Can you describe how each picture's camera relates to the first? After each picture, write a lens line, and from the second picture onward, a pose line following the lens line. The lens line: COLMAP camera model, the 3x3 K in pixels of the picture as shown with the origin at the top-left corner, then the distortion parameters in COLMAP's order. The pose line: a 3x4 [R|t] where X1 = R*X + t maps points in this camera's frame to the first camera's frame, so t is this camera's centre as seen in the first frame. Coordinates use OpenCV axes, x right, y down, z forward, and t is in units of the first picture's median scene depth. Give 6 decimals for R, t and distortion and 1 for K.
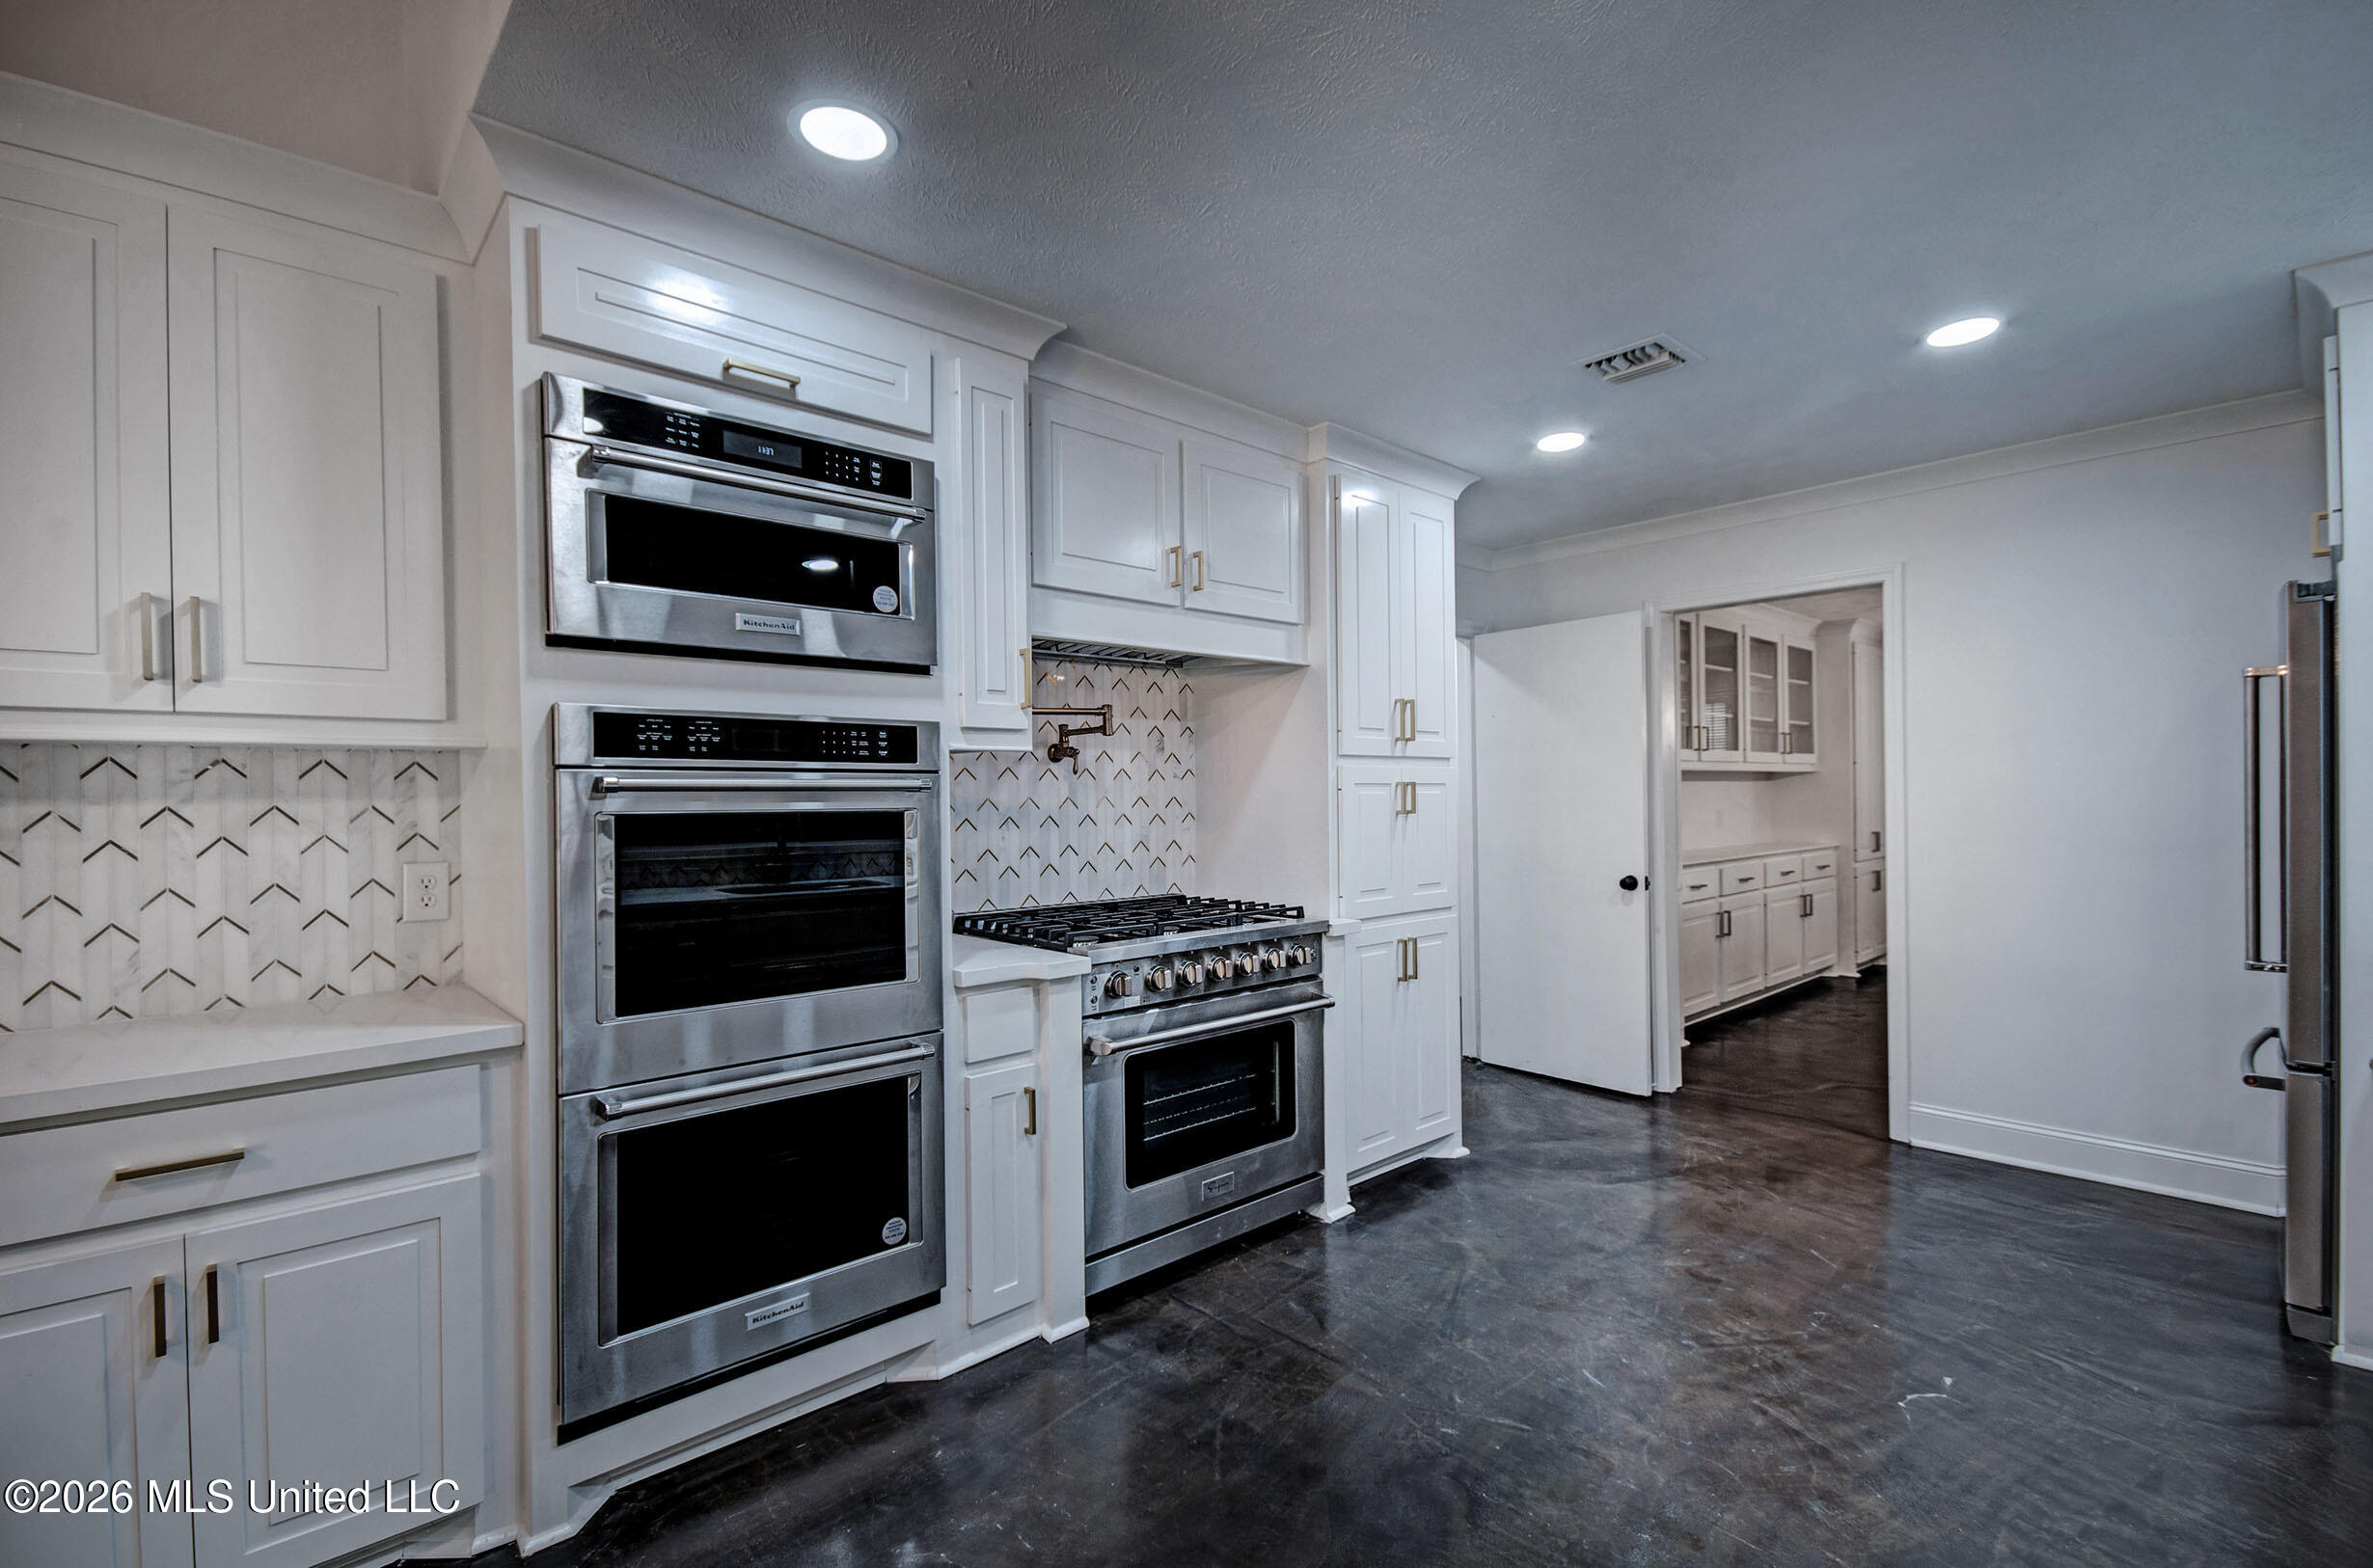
lens RADIAL K [[1060.8, 0, 1188.2], [0, 1060.8, 804.5], [0, 0, 1]] dist [0.011724, 0.000212]
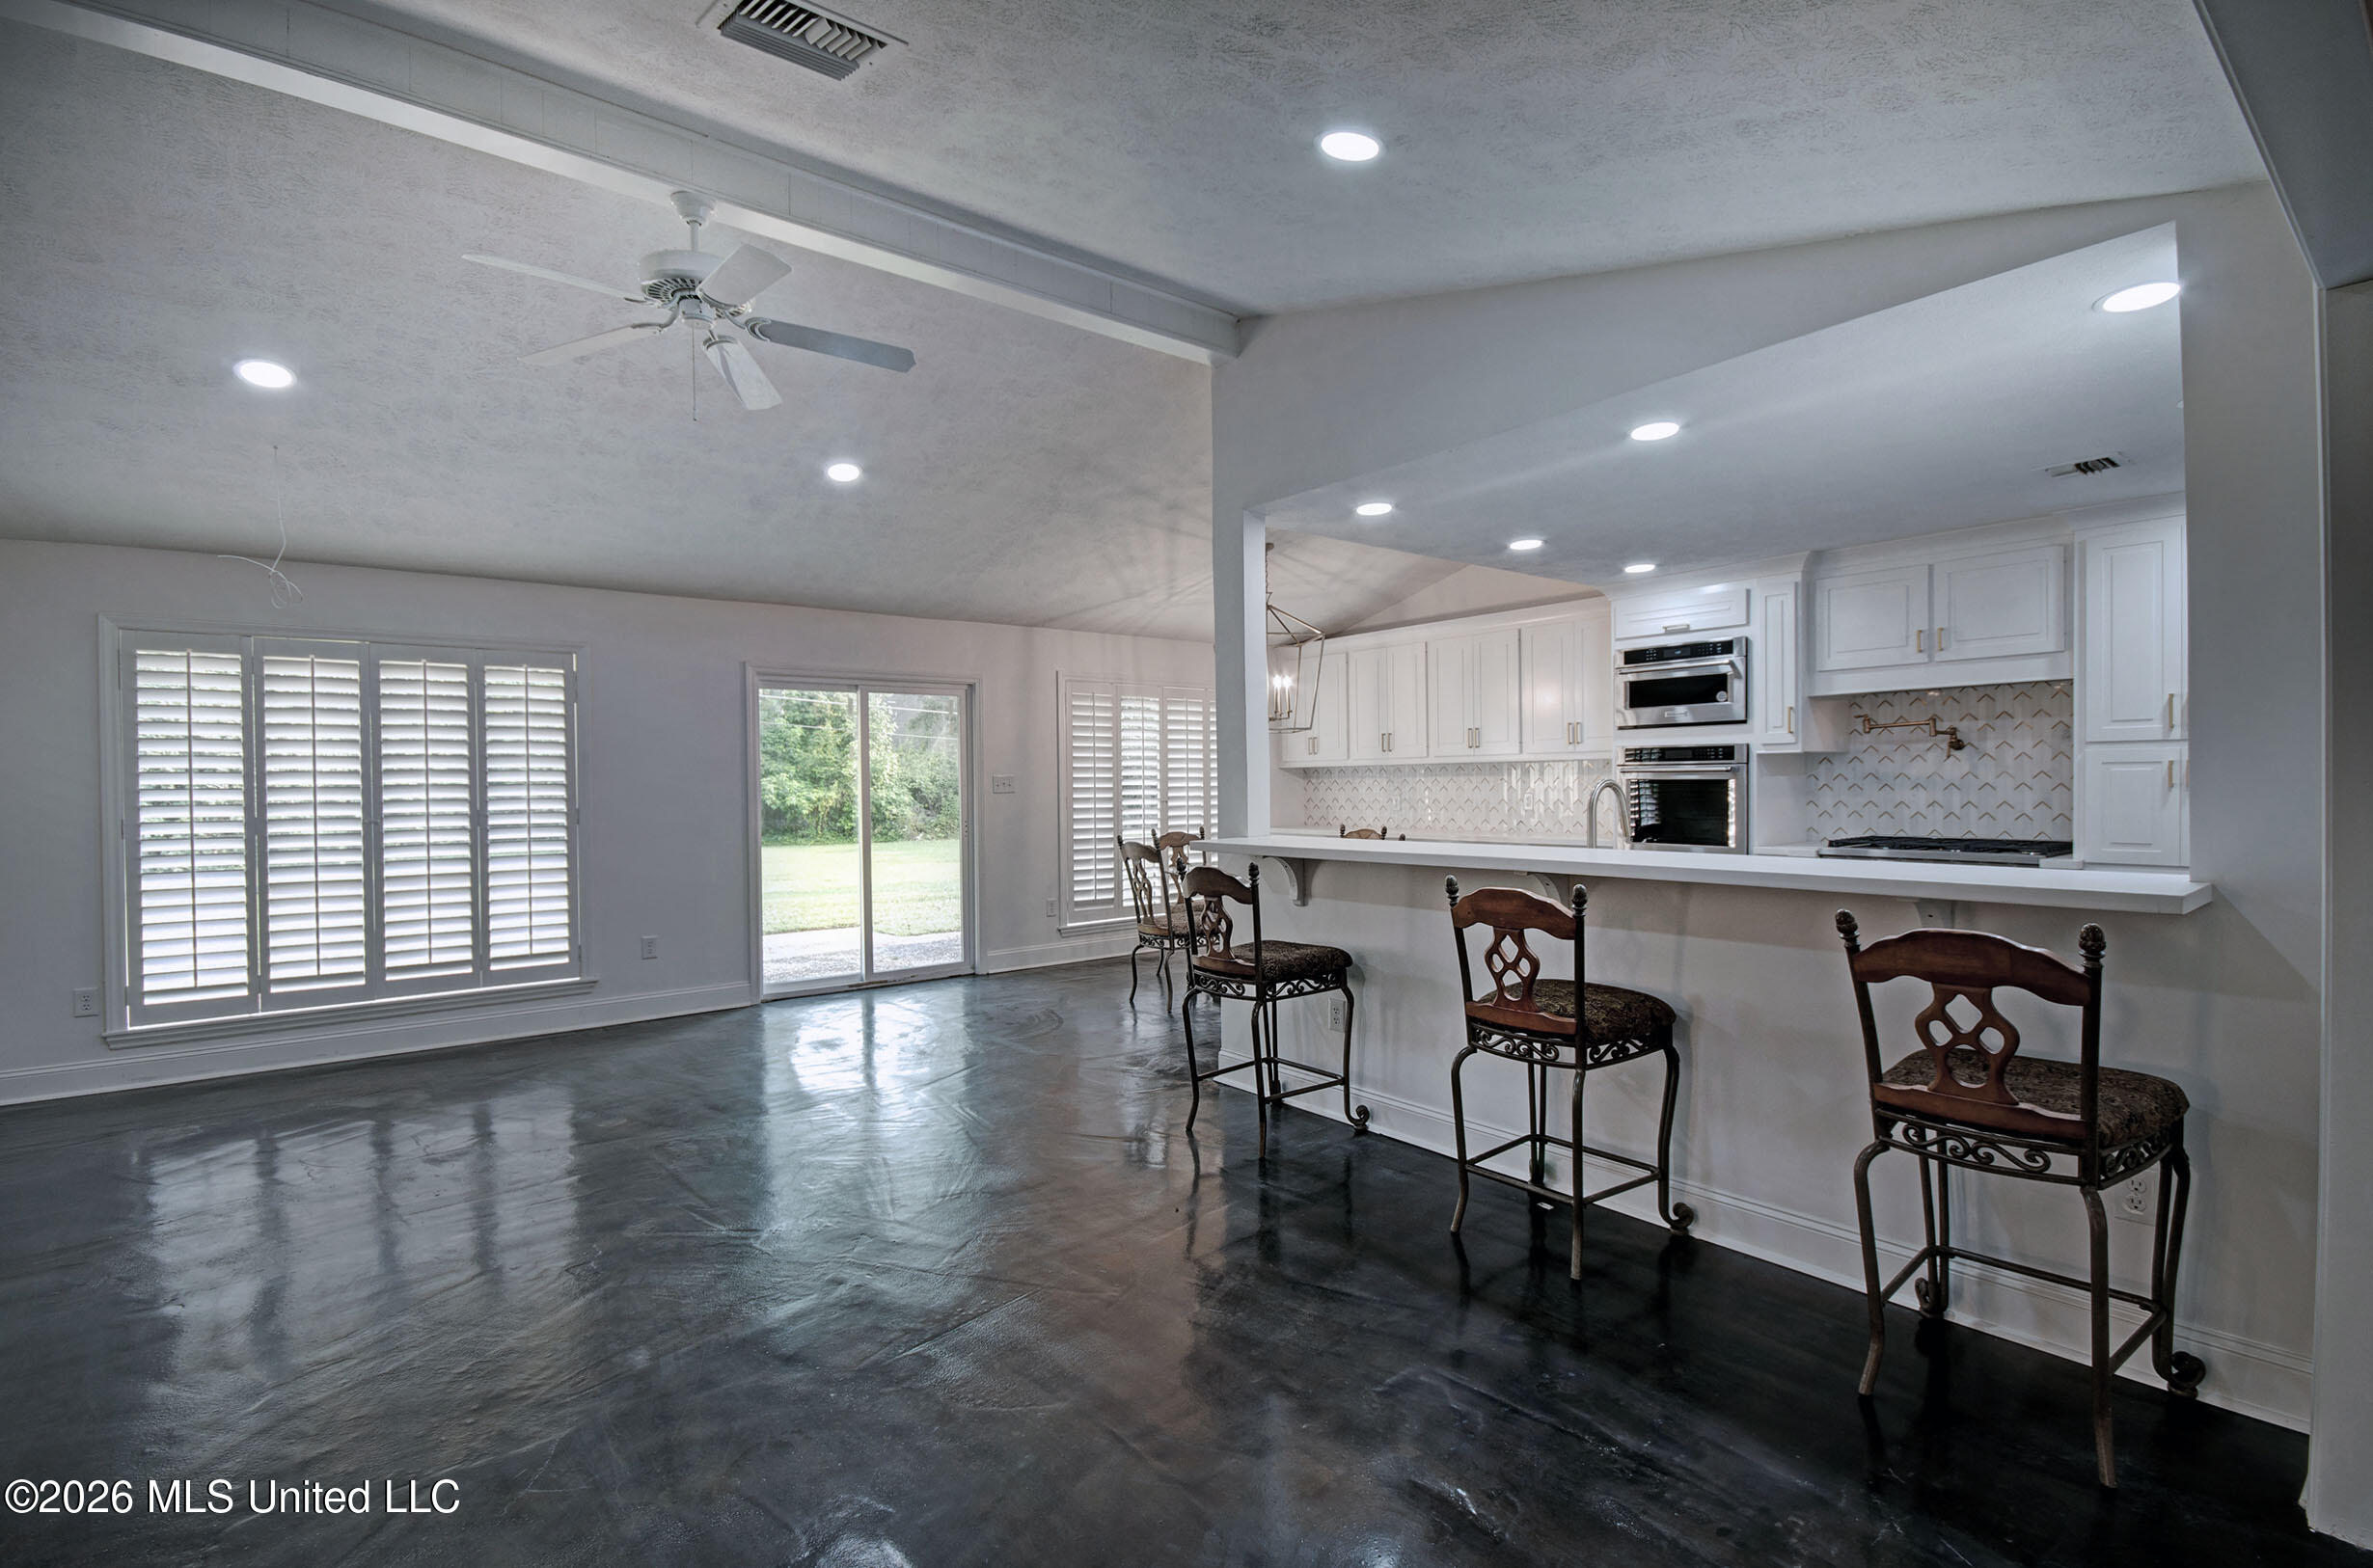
lens RADIAL K [[1060.8, 0, 1188.2], [0, 1060.8, 804.5], [0, 0, 1]] dist [0.011724, 0.000212]
pose [[-0.091724, 0.033993, -0.995204, 2.210832], [0.003804, 0.999422, 0.033787, -0.023067], [0.995777, -0.000687, -0.091800, -0.039564]]
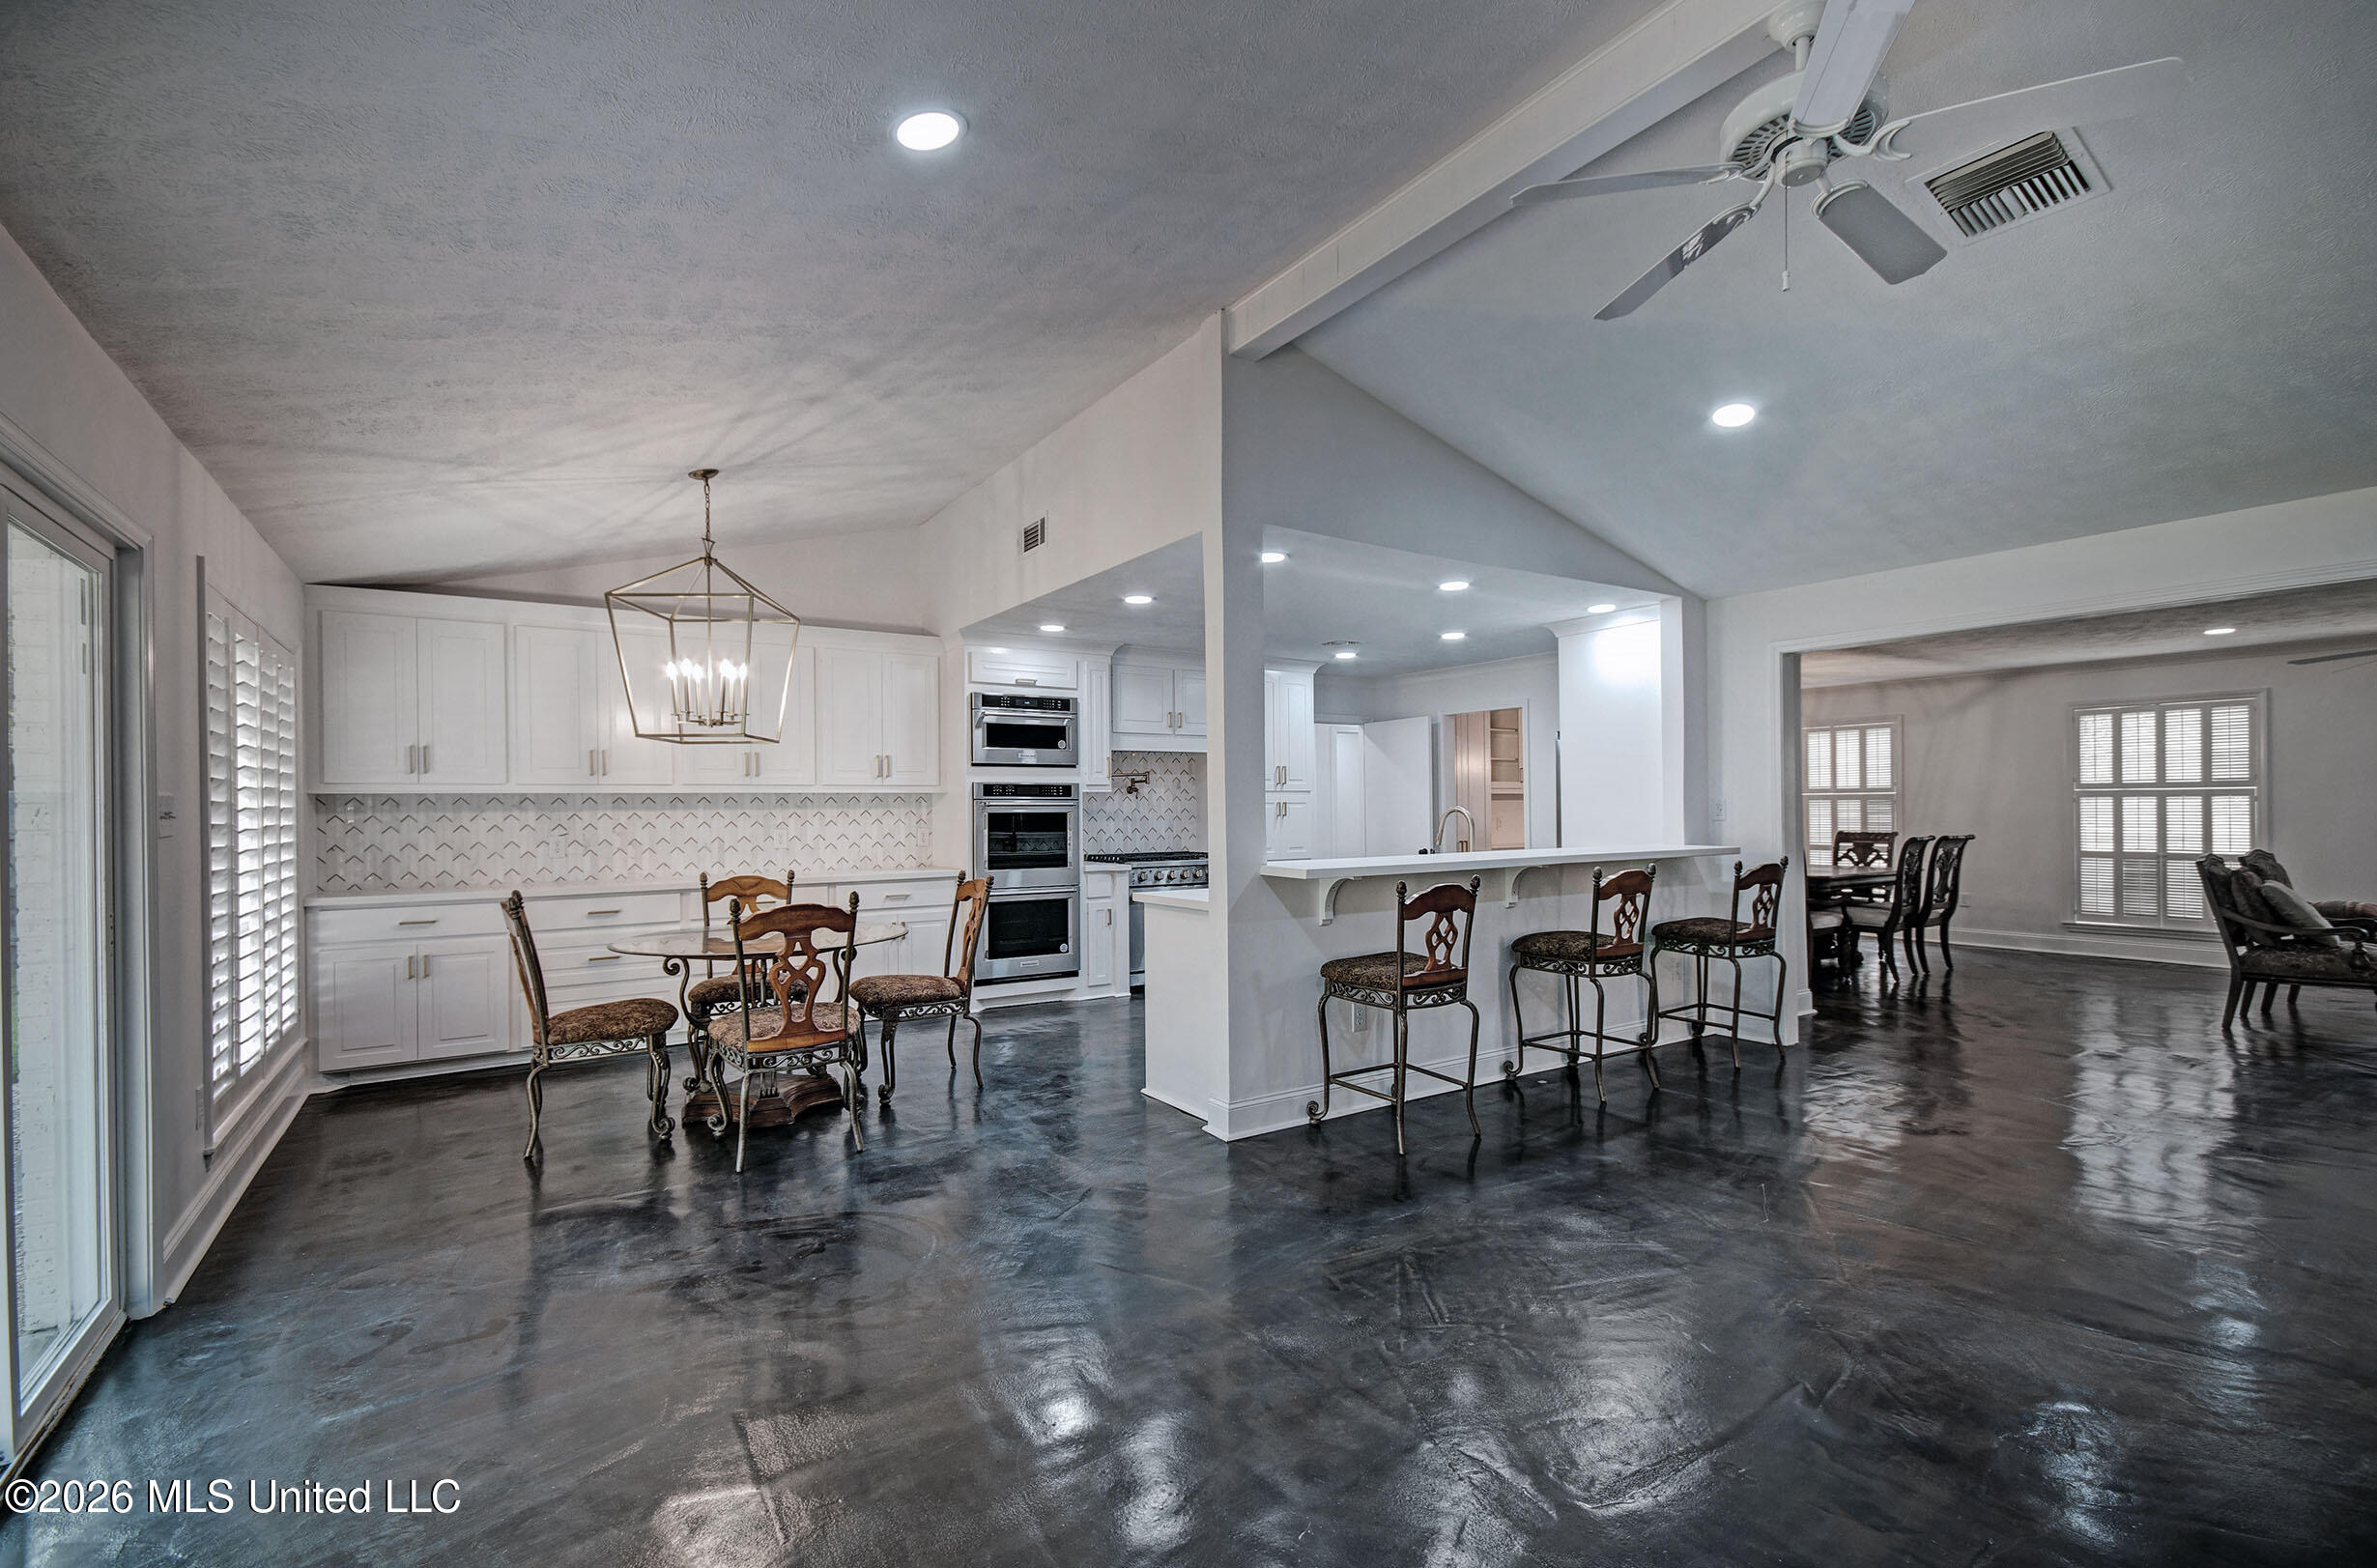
lens RADIAL K [[1062.6, 0, 1190.2], [0, 1062.6, 804.6], [0, 0, 1]] dist [0.011724, 0.000212]
pose [[0.987421, 0.000945, -0.158111, 0.535571], [-0.002823, 0.999928, -0.011654, 0.016929], [0.158088, 0.011954, 0.987353, -1.863228]]
